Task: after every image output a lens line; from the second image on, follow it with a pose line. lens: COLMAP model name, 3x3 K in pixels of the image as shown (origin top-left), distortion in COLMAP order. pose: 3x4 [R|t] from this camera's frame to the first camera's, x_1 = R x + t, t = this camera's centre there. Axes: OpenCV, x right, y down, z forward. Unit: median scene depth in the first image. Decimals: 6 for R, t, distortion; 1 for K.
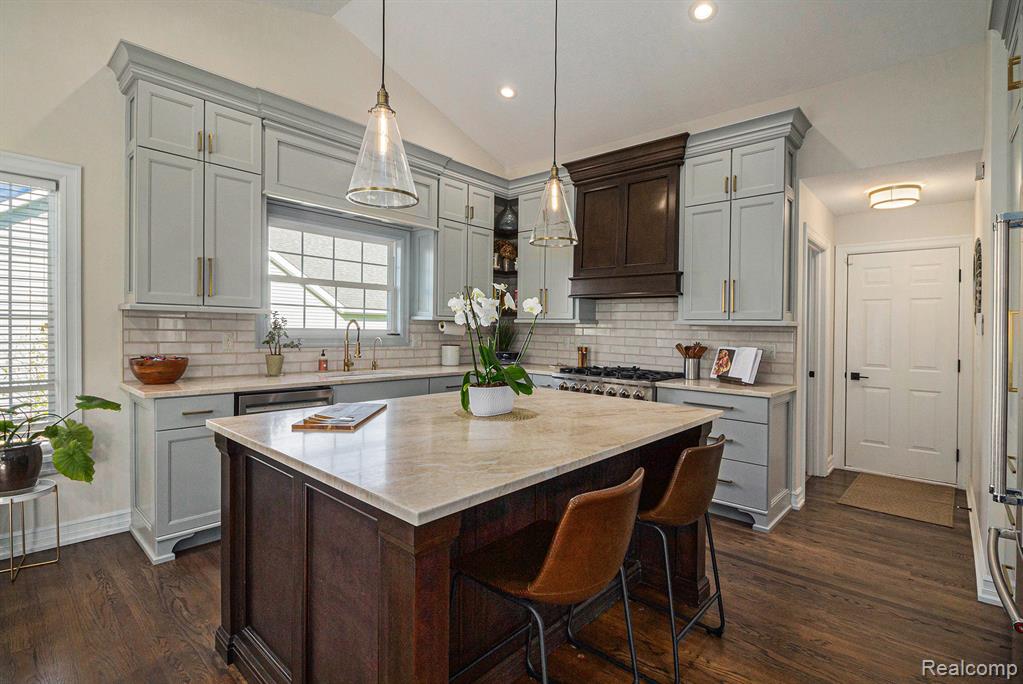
lens RADIAL K [[491.0, 0, 515.2], [0, 491.0, 338.1], [0, 0, 1]] dist [-0.014394, -0.004471]
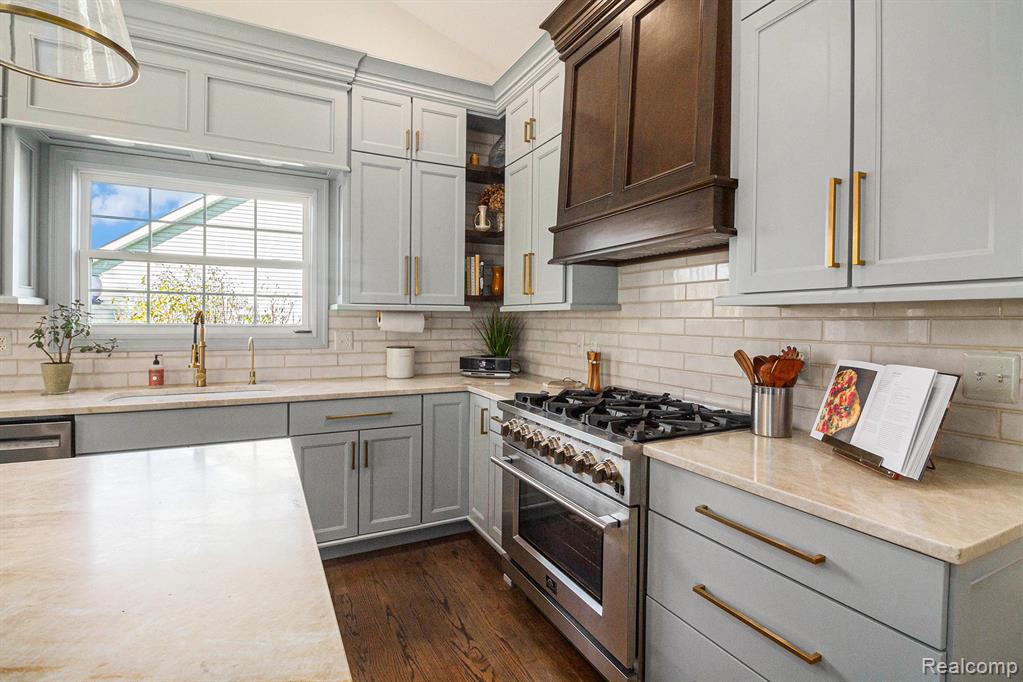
lens RADIAL K [[491.0, 0, 508.6], [0, 491.0, 343.3], [0, 0, 1]] dist [-0.014394, -0.004471]
pose [[0.931755, 0.003823, -0.363068, 0.274337], [0.003110, 0.999824, 0.018511, -0.003247], [0.363075, -0.018376, 0.931579, 0.473811]]
